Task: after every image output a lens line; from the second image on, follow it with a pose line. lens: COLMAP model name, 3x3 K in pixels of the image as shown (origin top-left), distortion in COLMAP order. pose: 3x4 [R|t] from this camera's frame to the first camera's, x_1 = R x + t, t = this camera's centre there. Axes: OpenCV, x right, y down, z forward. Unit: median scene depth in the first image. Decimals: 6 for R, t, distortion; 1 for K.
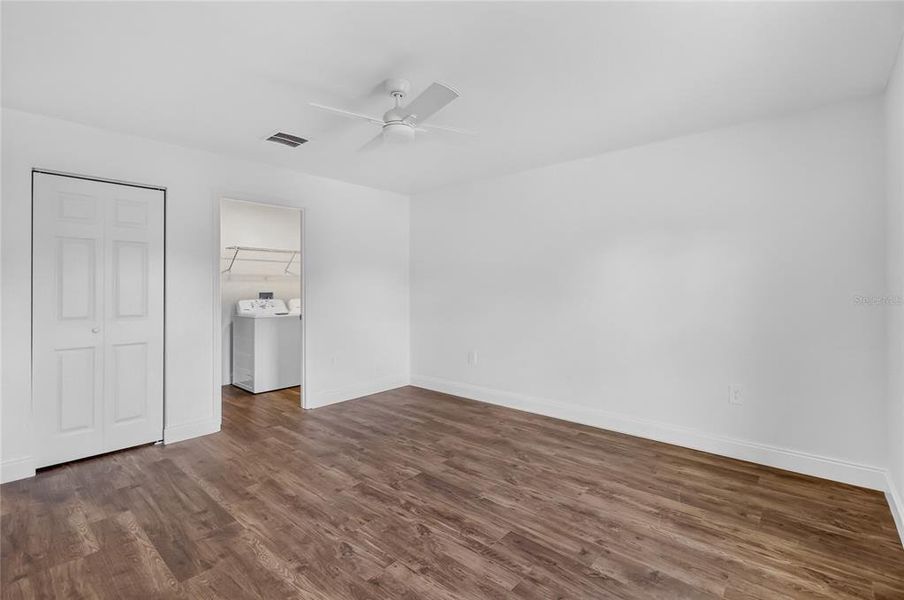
lens RADIAL K [[416.5, 0, 455.5], [0, 416.5, 292.3], [0, 0, 1]] dist [0.002896, -0.002025]
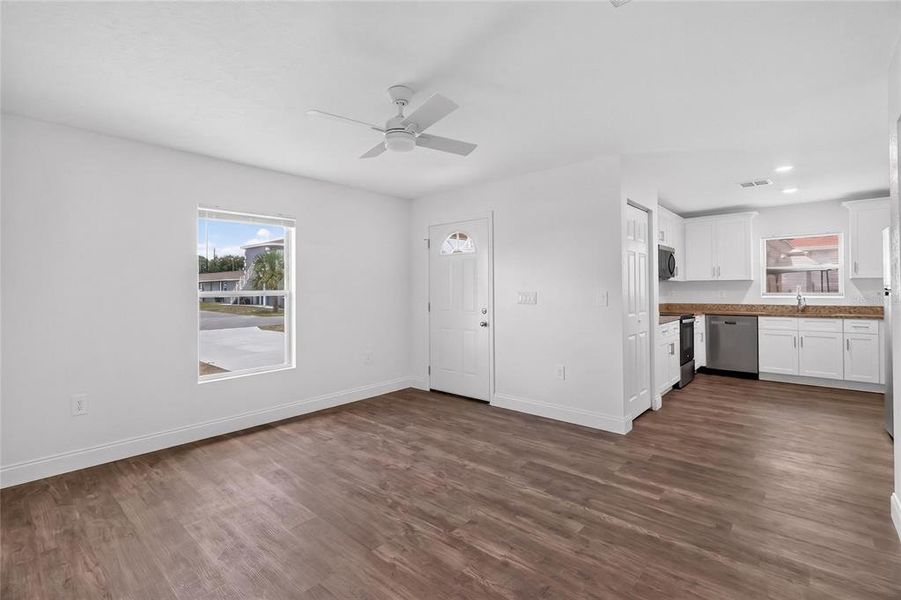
lens RADIAL K [[415.1, 0, 445.9], [0, 415.1, 288.8], [0, 0, 1]] dist [0.002896, -0.002025]
pose [[-0.999649, 0.012142, 0.023546, -0.260383], [0.012408, 0.999860, 0.011202, -0.026570], [-0.023407, 0.011490, -0.999660, 1.929504]]
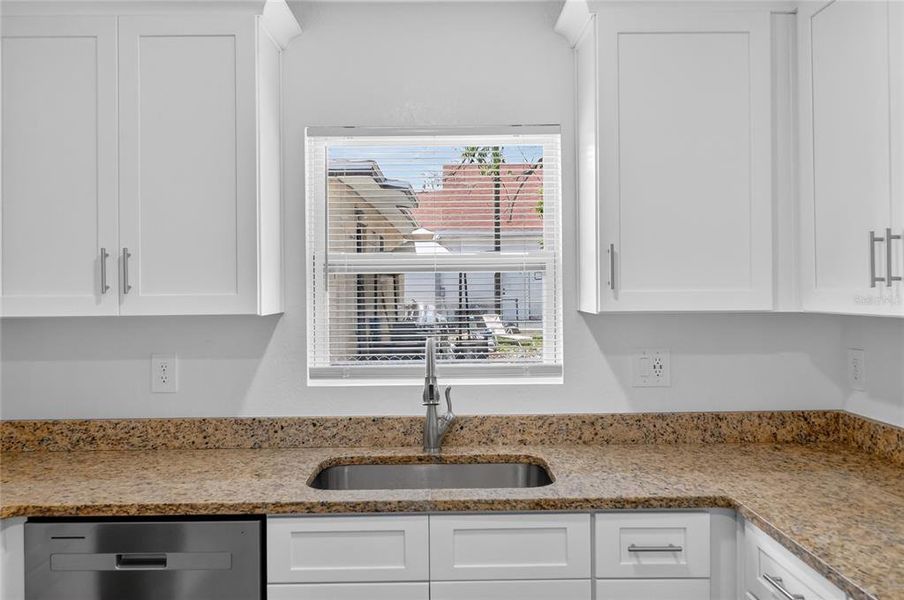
lens RADIAL K [[700.7, 0, 451.6], [0, 700.7, 290.6], [0, 0, 1]] dist [0.014836, 0.000382]
pose [[-0.752582, 0.010462, -0.658415, -1.540339], [0.003646, 0.999925, 0.011721, -0.067814], [0.658488, 0.006421, -0.752564, 0.336827]]
